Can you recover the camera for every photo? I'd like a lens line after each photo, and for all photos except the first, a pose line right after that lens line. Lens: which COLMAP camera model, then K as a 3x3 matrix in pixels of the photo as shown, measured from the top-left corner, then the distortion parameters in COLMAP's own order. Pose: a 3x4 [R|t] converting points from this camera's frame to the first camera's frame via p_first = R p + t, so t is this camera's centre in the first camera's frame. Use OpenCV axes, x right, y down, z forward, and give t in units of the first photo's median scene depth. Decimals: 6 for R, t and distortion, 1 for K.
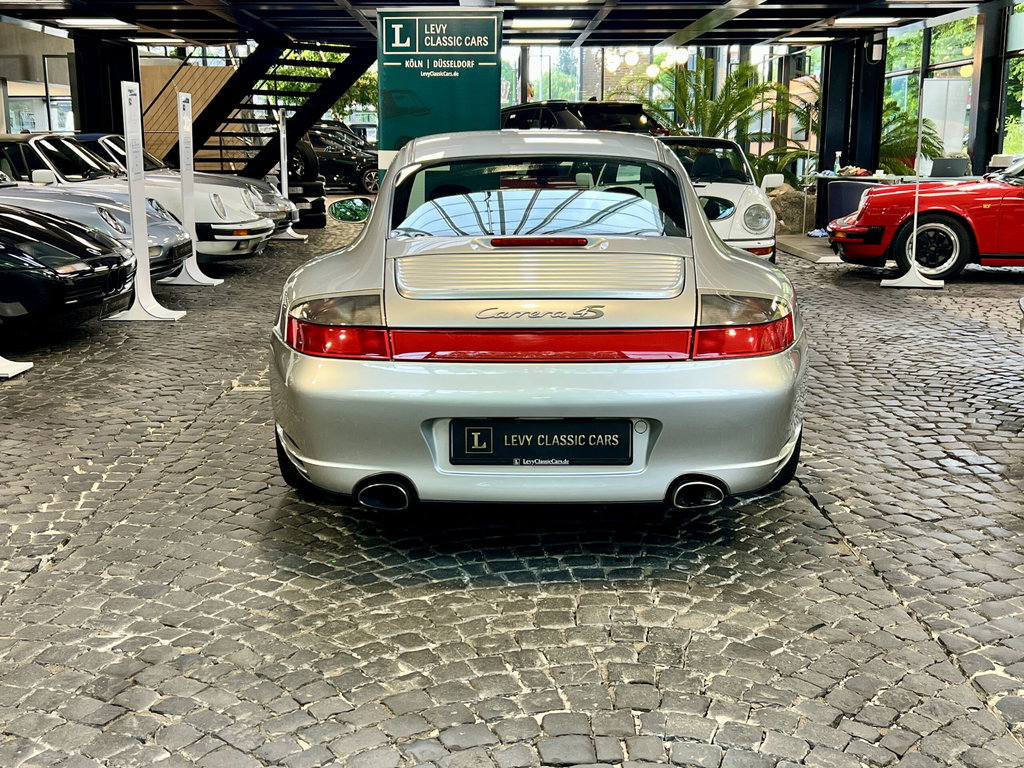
lens RADIAL K [[1191.8, 0, 514.3], [0, 1191.8, 390.1], [0, 0, 1]] dist [0.042598, 0.000000]
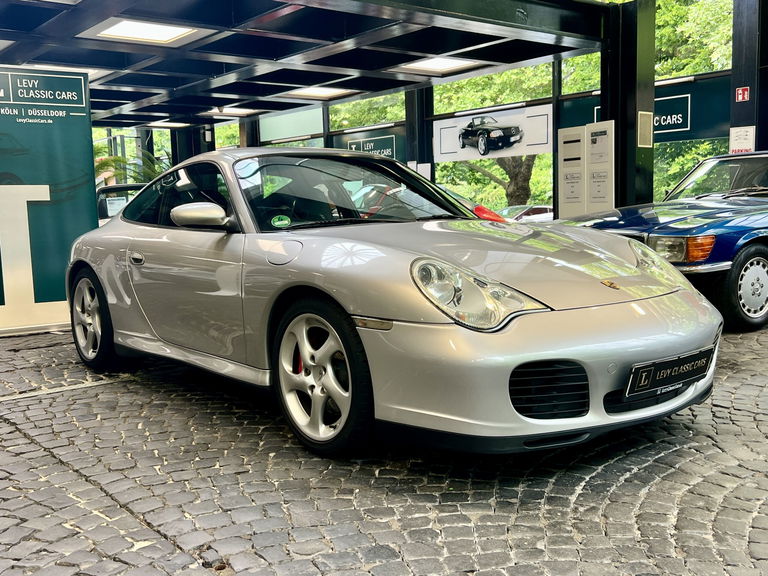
lens RADIAL K [[797.7, 0, 386.1], [0, 797.7, 294.8], [0, 0, 1]] dist [0.008031, 0.000000]
pose [[0.783648, -0.089550, 0.614717, -0.419818], [0.151424, 0.987243, -0.049219, -0.005354], [-0.602468, 0.131653, 0.787210, 0.279349]]
